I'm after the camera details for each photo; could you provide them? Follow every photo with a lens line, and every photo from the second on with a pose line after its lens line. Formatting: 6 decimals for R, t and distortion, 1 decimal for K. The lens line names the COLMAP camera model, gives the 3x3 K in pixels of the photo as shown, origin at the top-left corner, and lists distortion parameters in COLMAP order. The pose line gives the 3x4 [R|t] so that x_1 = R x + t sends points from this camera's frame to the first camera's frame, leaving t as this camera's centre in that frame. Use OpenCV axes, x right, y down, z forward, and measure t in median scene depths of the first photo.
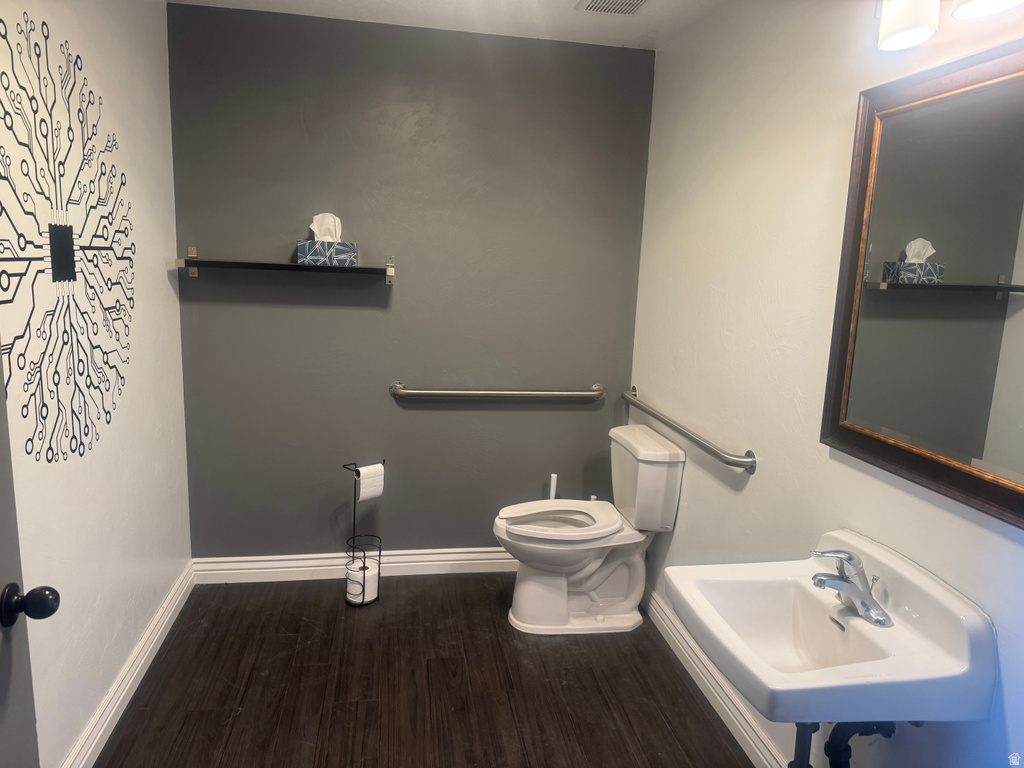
lens RADIAL K [[715.3, 0, 513.6], [0, 715.3, 381.8], [0, 0, 1]] dist [0.059561, -0.071200]
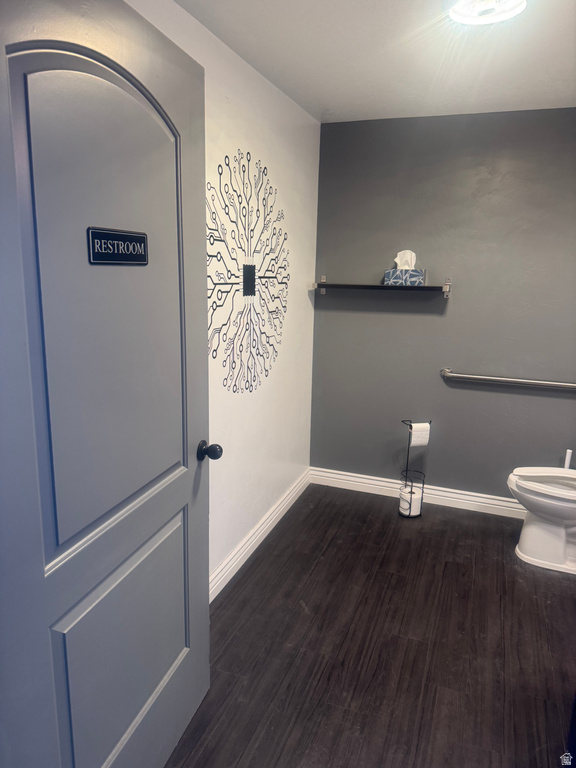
lens RADIAL K [[536.5, 0, 285.8], [0, 536.5, 379.2], [0, 0, 1]] dist [0.059561, -0.071200]
pose [[0.864342, 0.078467, -0.496745, 0.113721], [-0.074135, 0.996842, 0.028468, 0.019607], [0.497410, 0.012219, 0.867430, -0.096087]]
